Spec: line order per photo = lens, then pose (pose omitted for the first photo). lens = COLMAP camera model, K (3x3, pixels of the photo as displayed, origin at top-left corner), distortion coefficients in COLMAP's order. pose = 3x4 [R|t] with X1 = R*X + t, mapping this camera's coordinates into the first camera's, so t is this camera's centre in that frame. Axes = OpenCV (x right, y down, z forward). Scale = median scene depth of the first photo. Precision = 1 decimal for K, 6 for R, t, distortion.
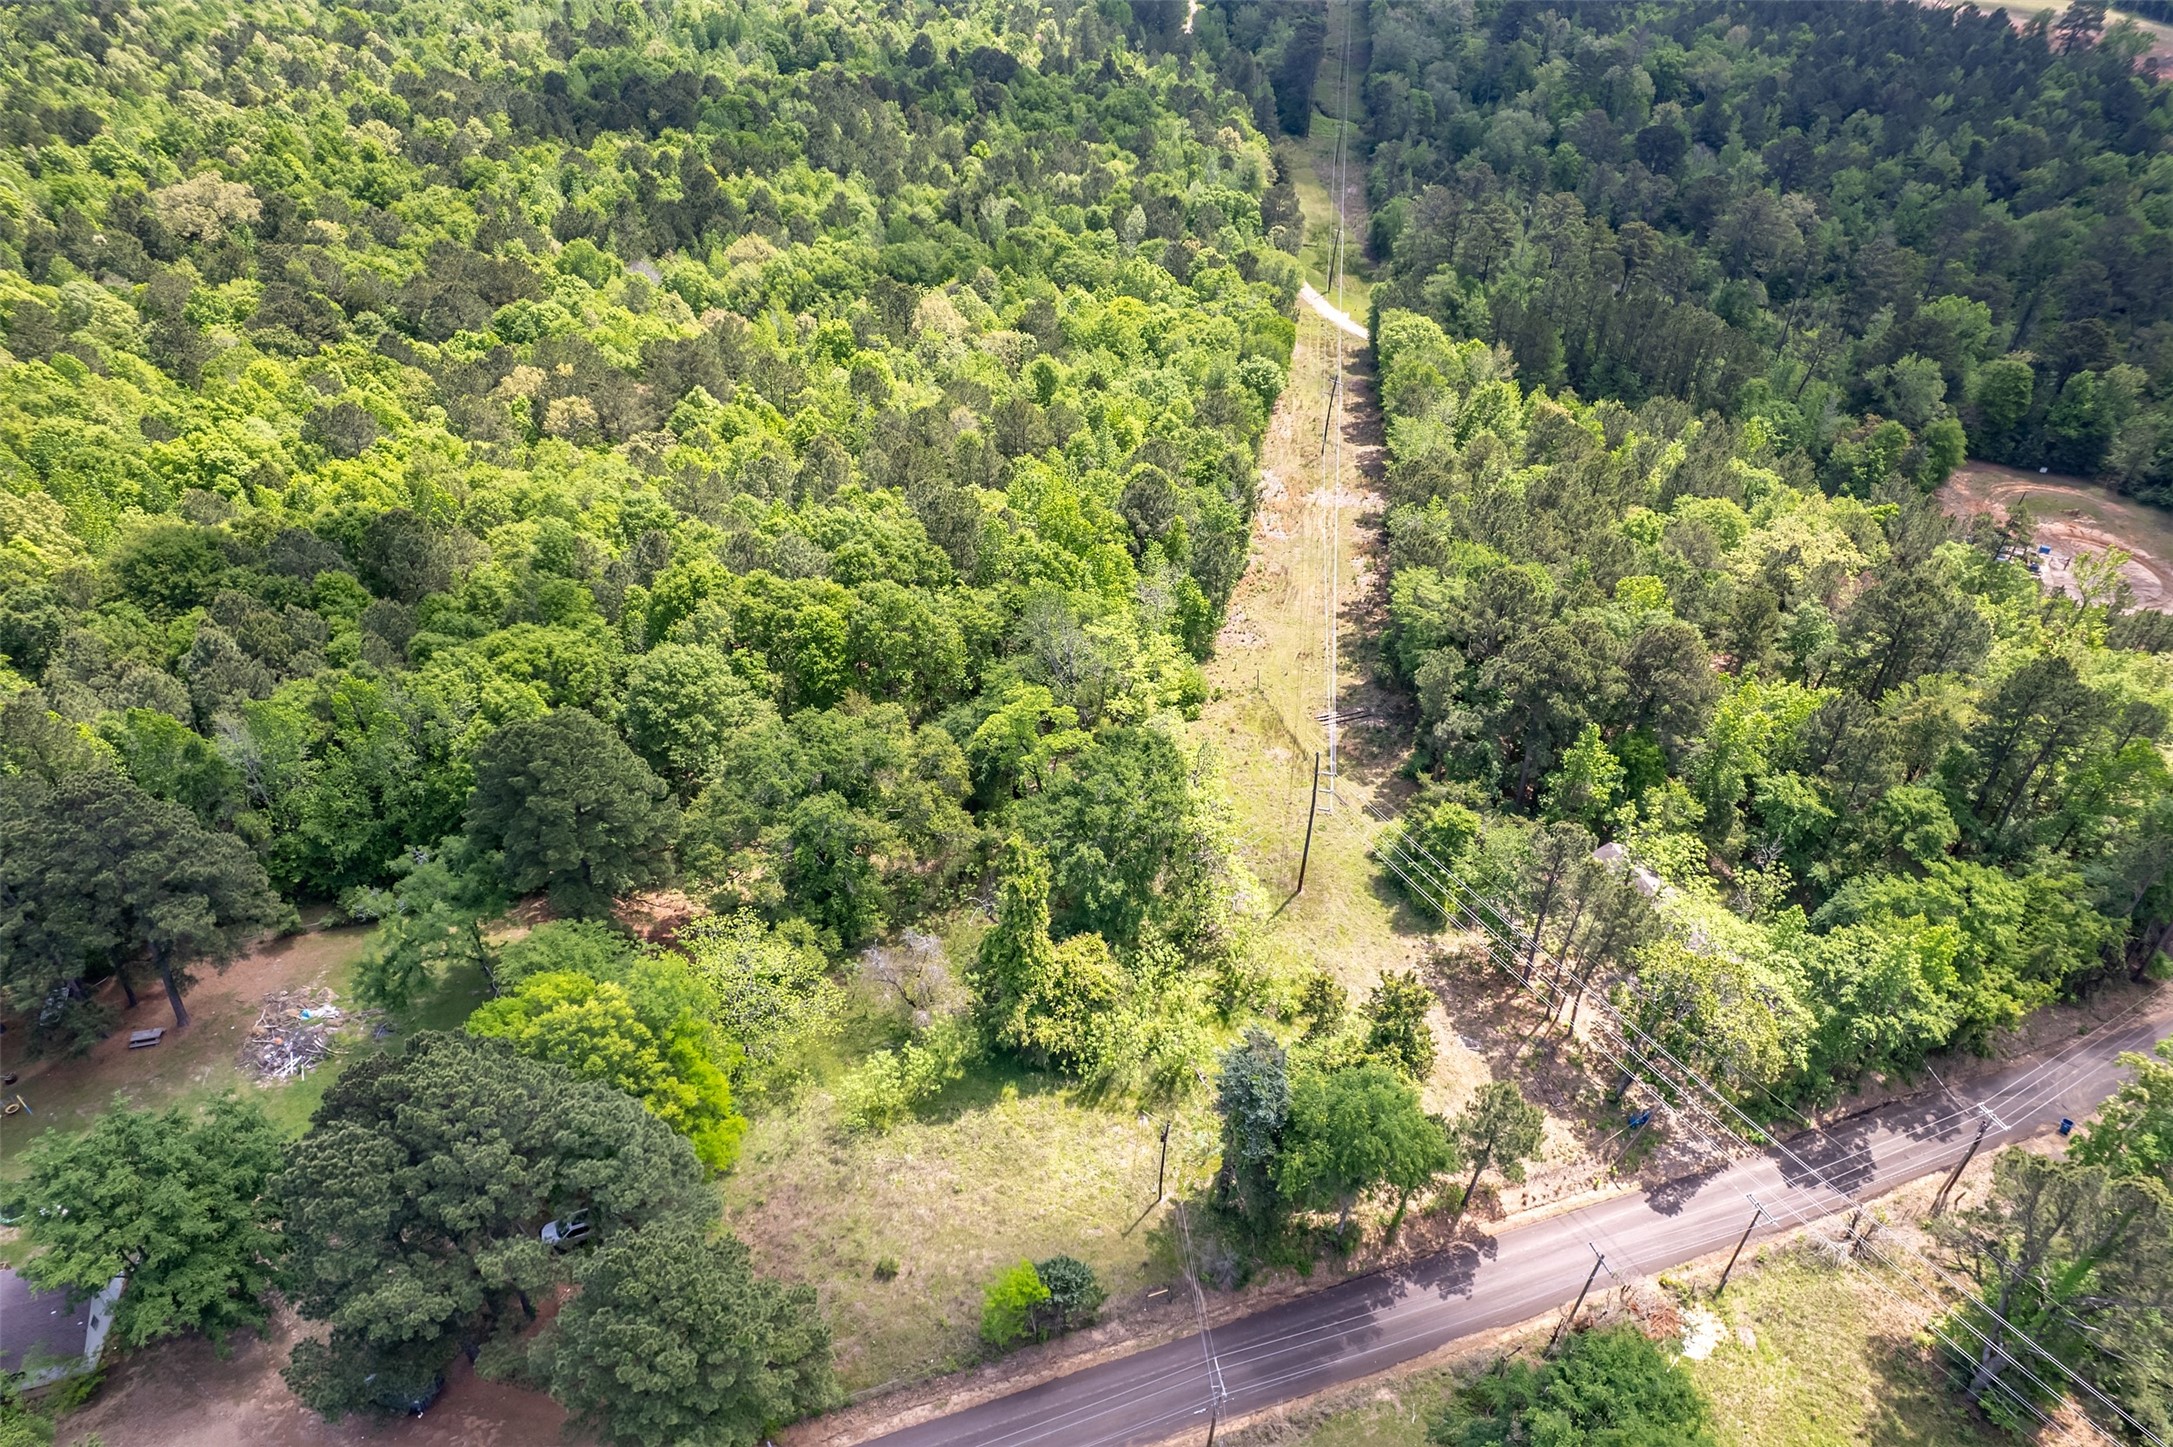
lens RADIAL K [[1365.8, 0, 1054.5], [0, 1365.8, 699.9], [0, 0, 1]] dist [-0.075156, 0.078034]
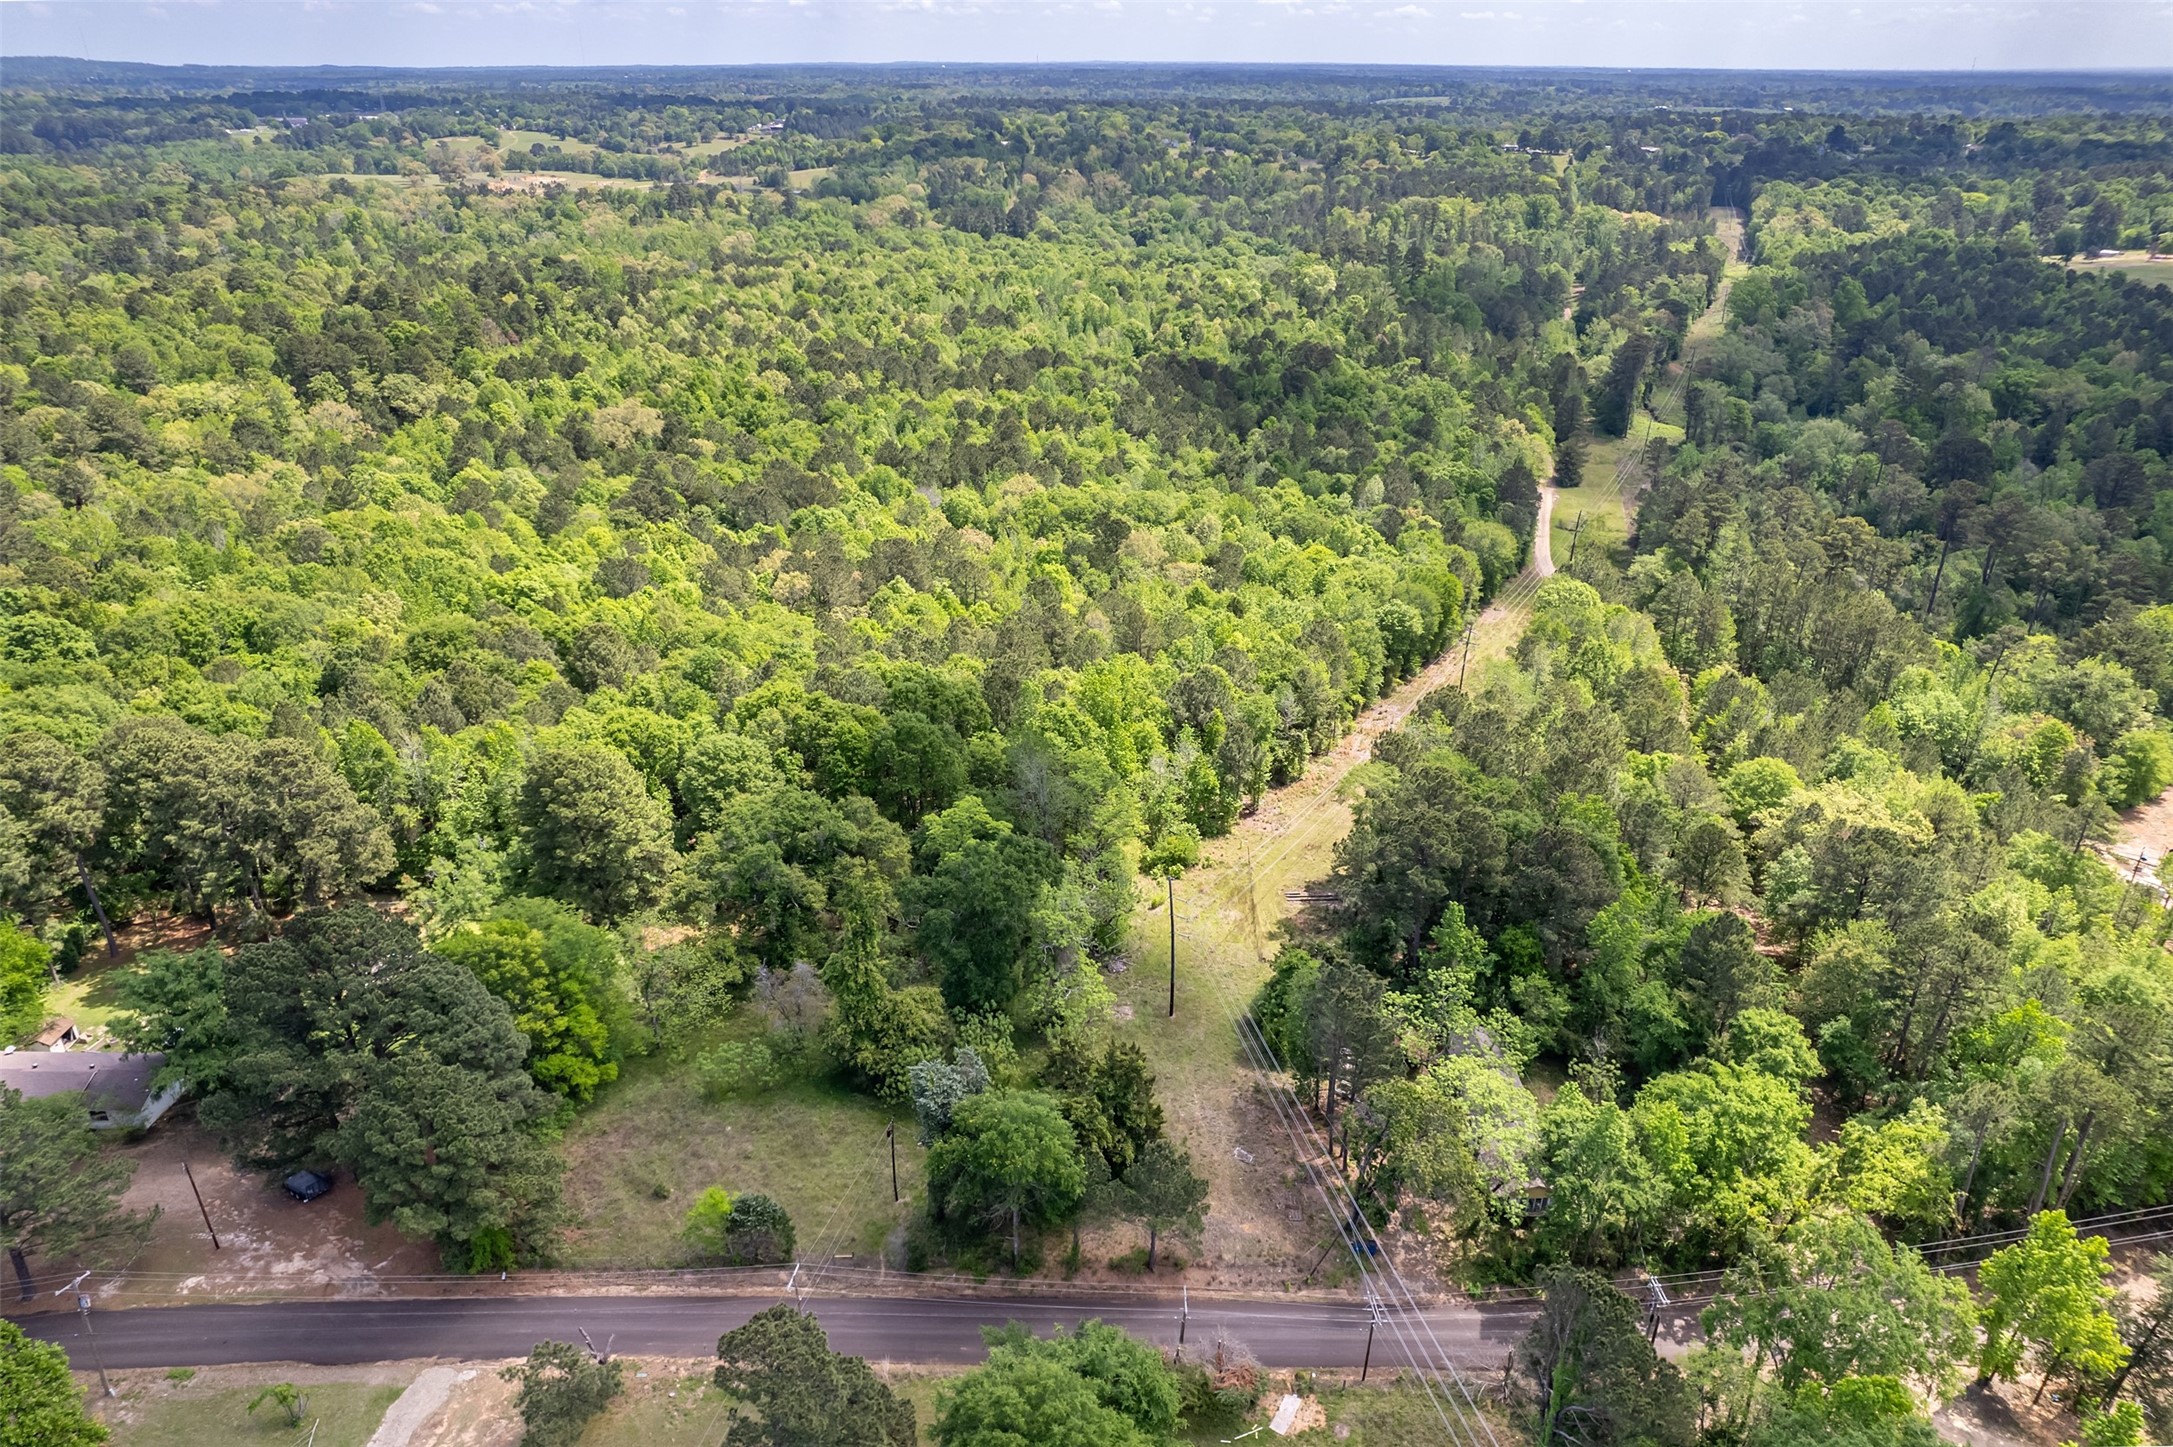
lens RADIAL K [[1365.8, 0, 1054.5], [0, 1365.8, 699.9], [0, 0, 1]] dist [-0.075156, 0.078034]
pose [[0.949411, 0.114170, -0.292546, 0.175746], [-0.170268, 0.969903, -0.174059, 0.046098], [0.263869, 0.215065, 0.940277, -0.053712]]
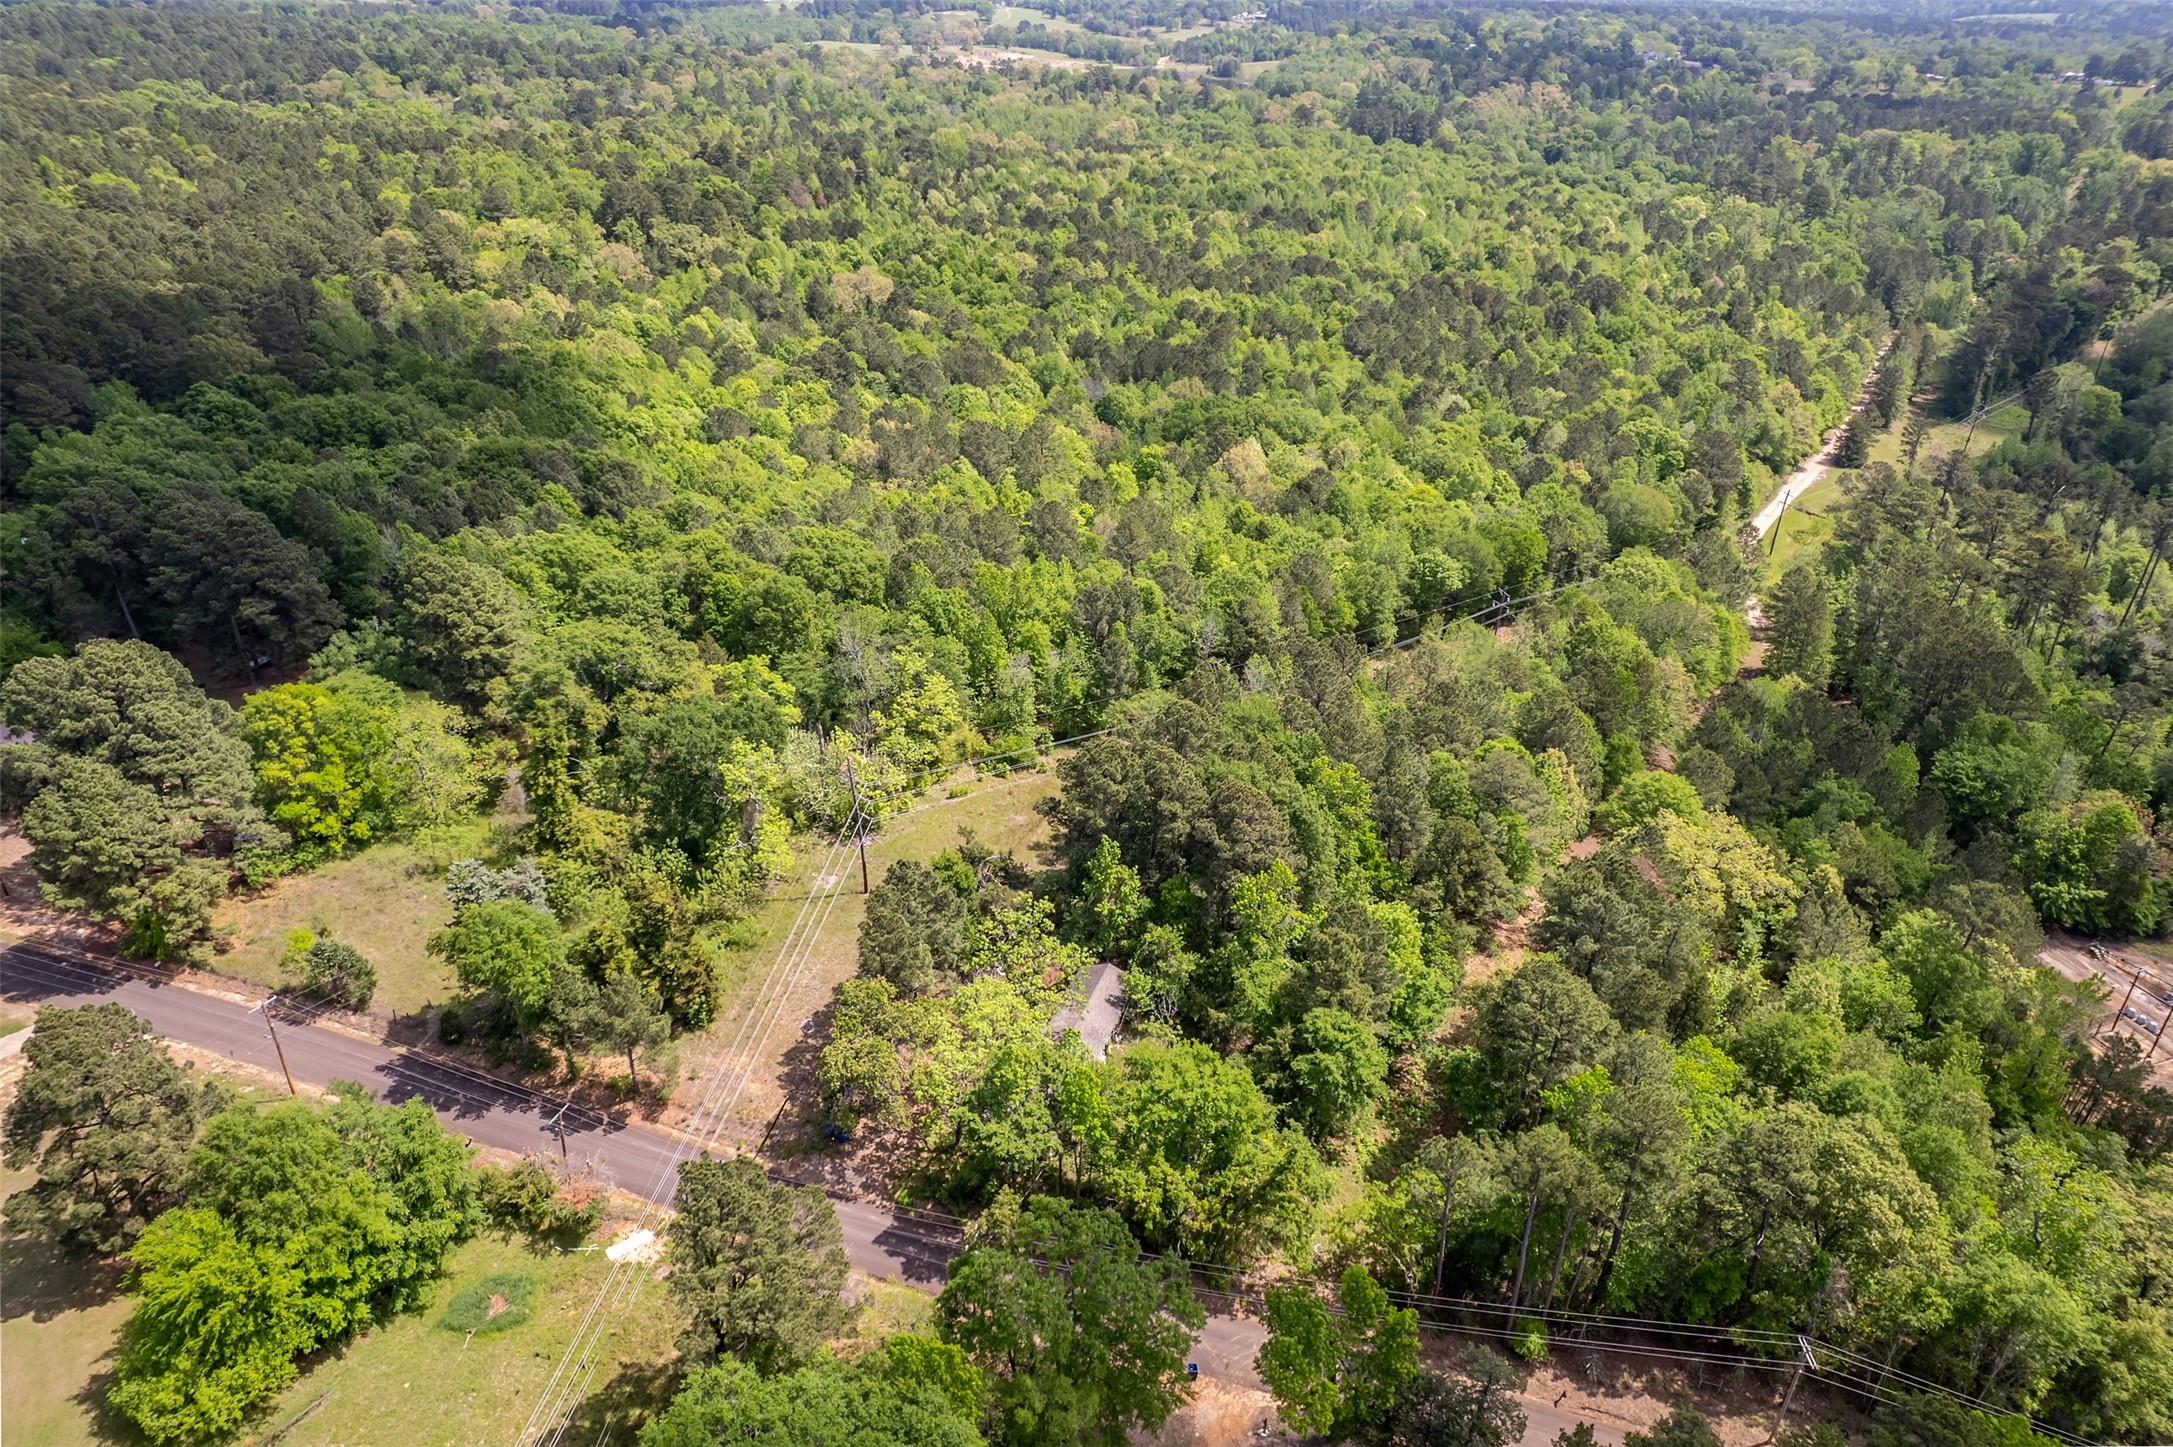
lens RADIAL K [[1360.4, 0, 1083.0], [0, 1360.4, 685.3], [0, 0, 1]] dist [-0.069250, 0.061108]
pose [[0.806239, 0.284699, -0.518580, 0.396467], [-0.358765, 0.932296, -0.045947, -0.015715], [0.470389, 0.223092, 0.853794, 0.036365]]
